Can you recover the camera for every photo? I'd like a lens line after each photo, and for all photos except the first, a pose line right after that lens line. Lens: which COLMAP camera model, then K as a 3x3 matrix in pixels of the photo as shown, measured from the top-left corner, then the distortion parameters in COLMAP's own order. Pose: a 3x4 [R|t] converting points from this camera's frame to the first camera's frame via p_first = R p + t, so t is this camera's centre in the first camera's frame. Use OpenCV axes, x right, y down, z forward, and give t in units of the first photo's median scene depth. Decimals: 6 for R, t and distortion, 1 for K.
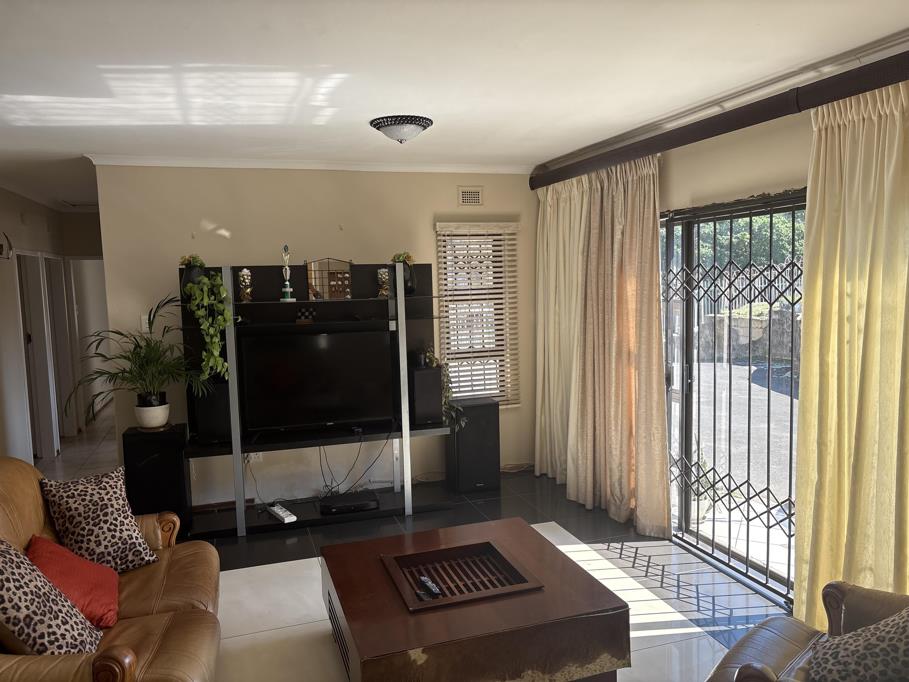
lens RADIAL K [[683.5, 0, 456.0], [0, 683.5, 343.4], [0, 0, 1]] dist [0.055491, -0.066232]
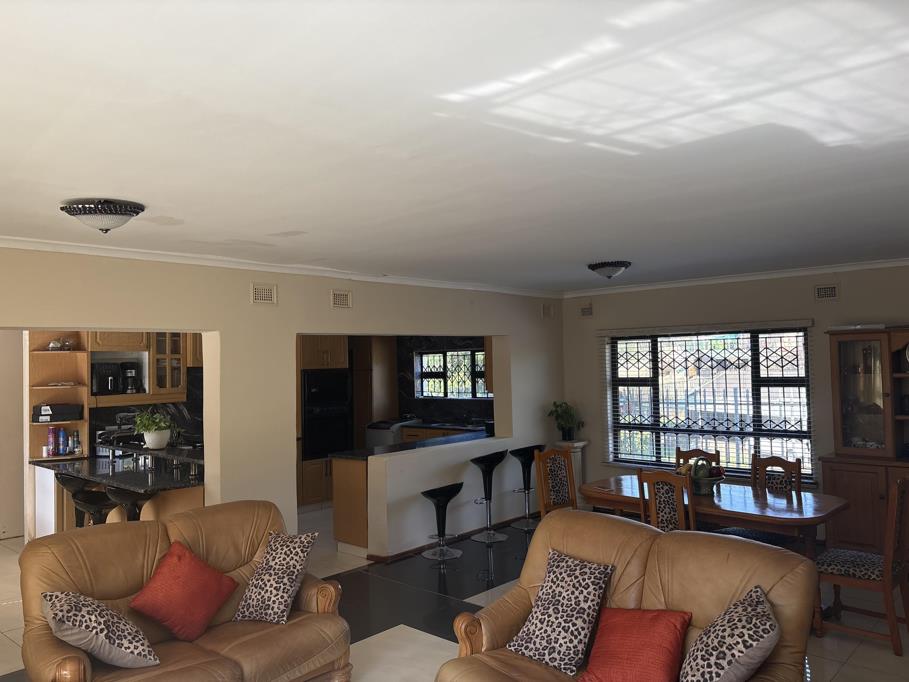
lens RADIAL K [[693.7, 0, 462.9], [0, 693.7, 341.7], [0, 0, 1]] dist [0.035758, 0.000524]
pose [[-0.871218, 0.033647, -0.489741, 0.117816], [-0.002403, 0.997344, 0.072796, -0.129287], [0.490890, 0.064599, -0.868824, 1.092316]]
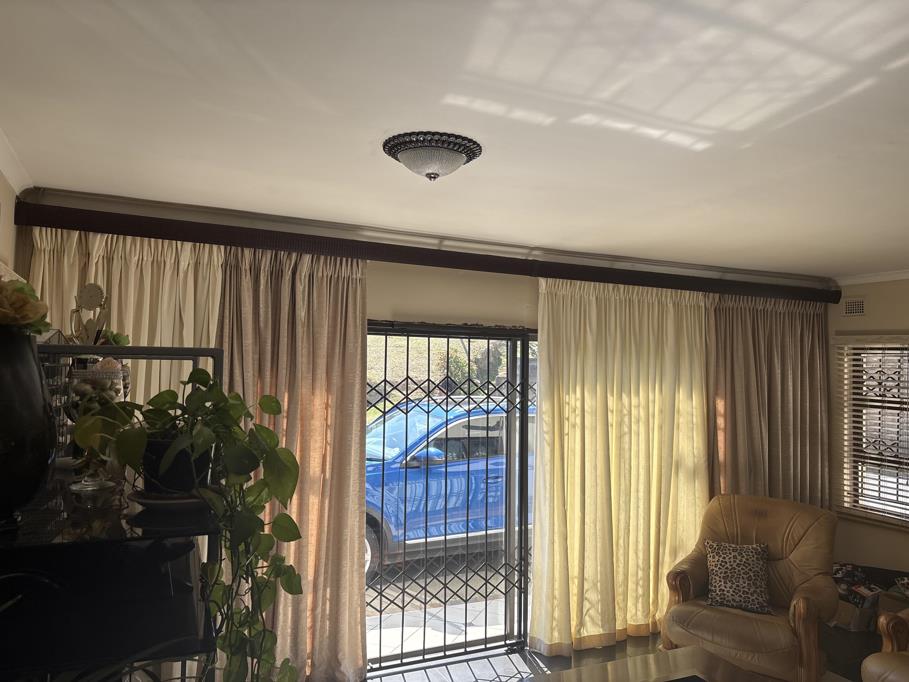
lens RADIAL K [[682.9, 0, 454.5], [0, 682.9, 341.0], [0, 0, 1]] dist [0.052650, -0.065909]
pose [[-0.118131, 0.065710, 0.990822, -0.613522], [0.077730, 0.995358, -0.056744, -0.093039], [-0.989951, 0.070313, -0.122690, 0.936242]]
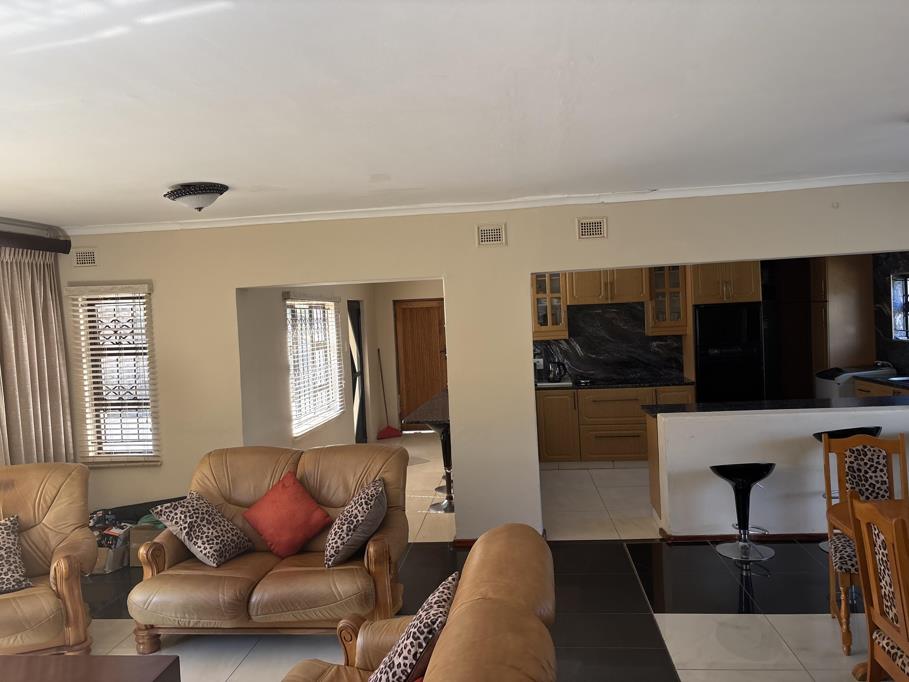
lens RADIAL K [[688.4, 0, 454.5], [0, 688.4, 341.0], [0, 0, 1]] dist [0.064113, -0.073182]
pose [[-0.910671, 0.057202, 0.409152, -0.585358], [0.116781, 0.985620, 0.122129, -0.095740], [-0.396283, 0.159000, -0.904256, 0.957383]]
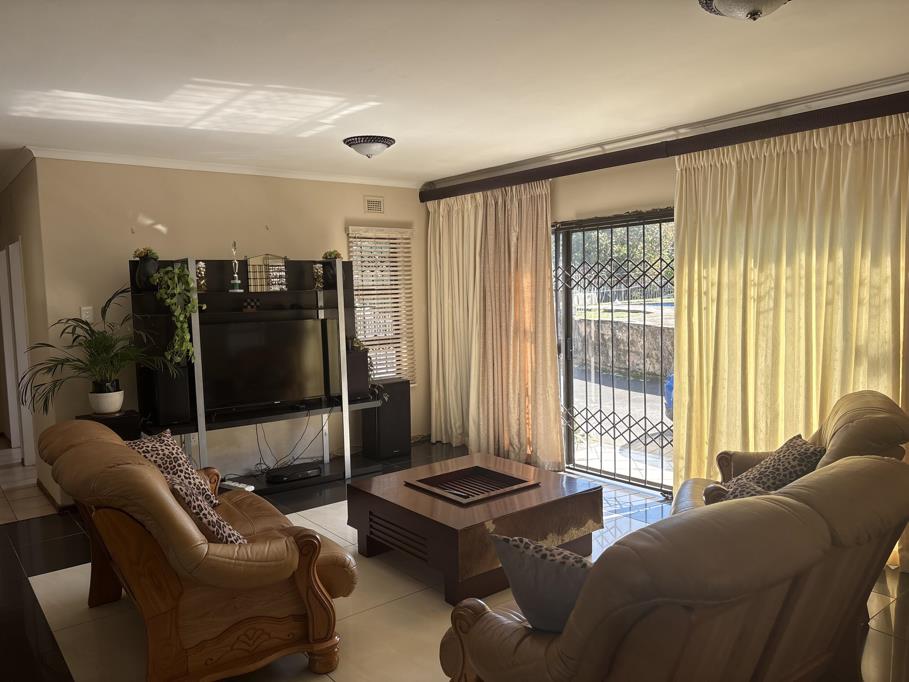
lens RADIAL K [[683.5, 0, 456.0], [0, 683.5, 343.4], [0, 0, 1]] dist [0.055491, -0.066232]
pose [[0.937201, -0.024986, 0.347893, -0.322283], [0.033689, 0.999252, -0.018989, 0.057136], [-0.347159, 0.029517, 0.937342, -0.160111]]
